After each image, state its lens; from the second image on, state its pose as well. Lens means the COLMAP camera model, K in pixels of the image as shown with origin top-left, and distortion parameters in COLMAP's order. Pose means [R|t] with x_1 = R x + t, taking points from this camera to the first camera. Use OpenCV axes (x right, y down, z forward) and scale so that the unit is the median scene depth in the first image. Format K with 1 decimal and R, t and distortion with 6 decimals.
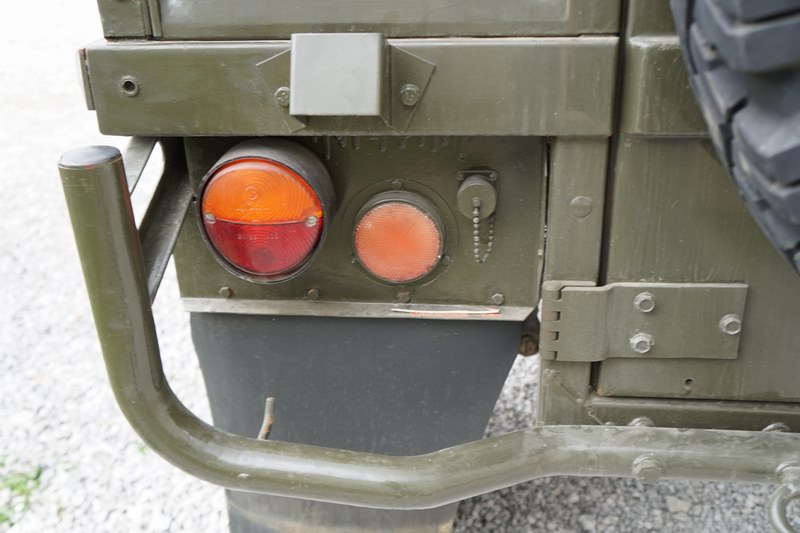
lens RADIAL K [[860.4, 0, 399.4], [0, 860.4, 266.8], [0, 0, 1]] dist [0.003505, 0.000000]
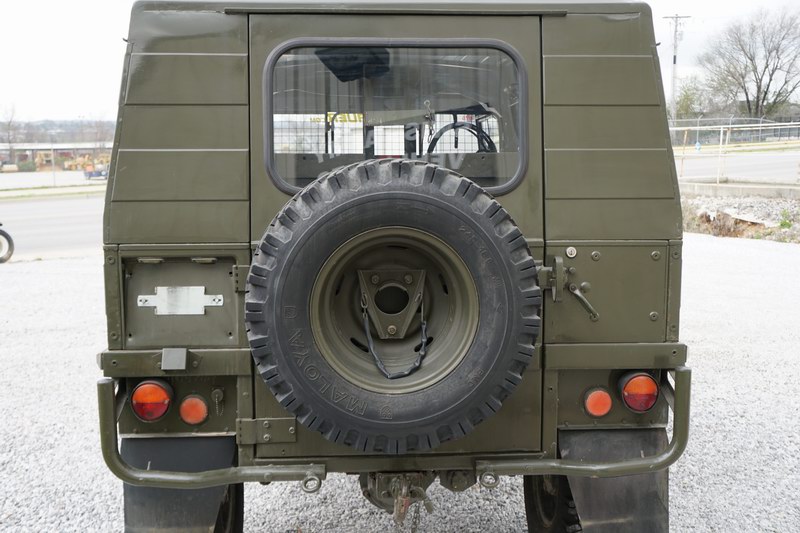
lens RADIAL K [[860.4, 0, 398.7], [0, 860.4, 264.1], [0, 0, 1]] dist [0.003505, 0.000000]
pose [[0.987918, 0.006942, 0.154822, 0.270210], [0.044032, 0.945255, -0.323348, 0.562846], [-0.148591, 0.326259, 0.933529, -2.438183]]
